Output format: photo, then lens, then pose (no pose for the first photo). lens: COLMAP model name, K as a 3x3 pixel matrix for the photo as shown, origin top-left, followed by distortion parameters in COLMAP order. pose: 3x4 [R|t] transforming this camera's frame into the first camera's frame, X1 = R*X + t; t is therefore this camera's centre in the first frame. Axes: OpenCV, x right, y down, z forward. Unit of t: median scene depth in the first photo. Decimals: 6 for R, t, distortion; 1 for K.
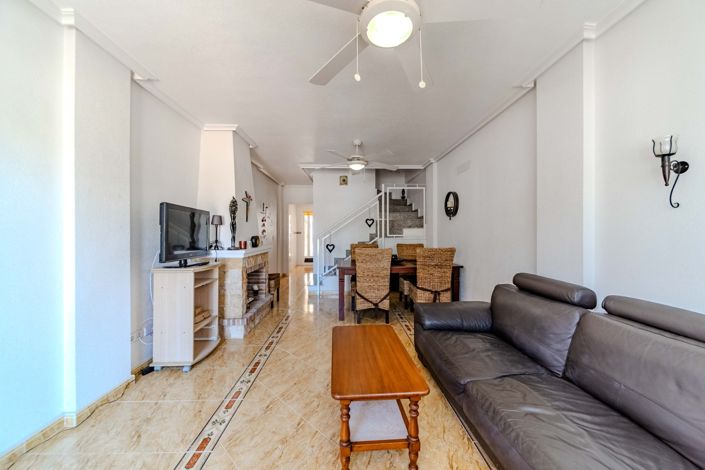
lens RADIAL K [[252.2, 0, 355.0], [0, 252.2, 233.1], [0, 0, 1]] dist [0.008040, -0.004467]
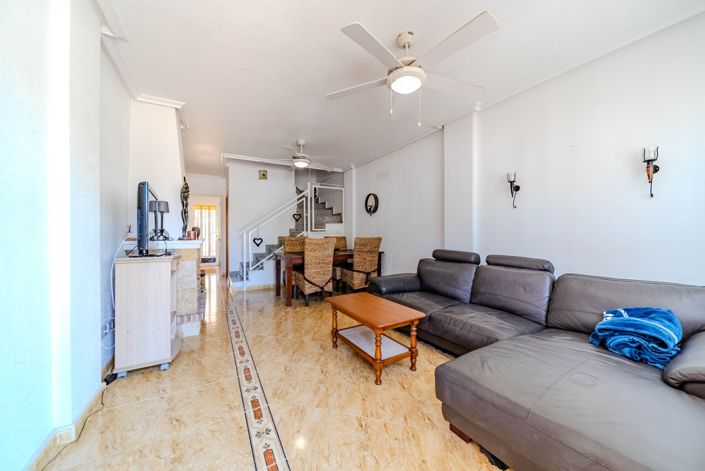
lens RADIAL K [[252.2, 0, 355.0], [0, 252.2, 233.6], [0, 0, 1]] dist [0.008040, -0.004467]
pose [[0.888635, -0.003341, 0.458604, -0.361459], [0.002757, 0.999994, 0.001943, 0.043312], [-0.458608, -0.000463, 0.888639, -0.096200]]
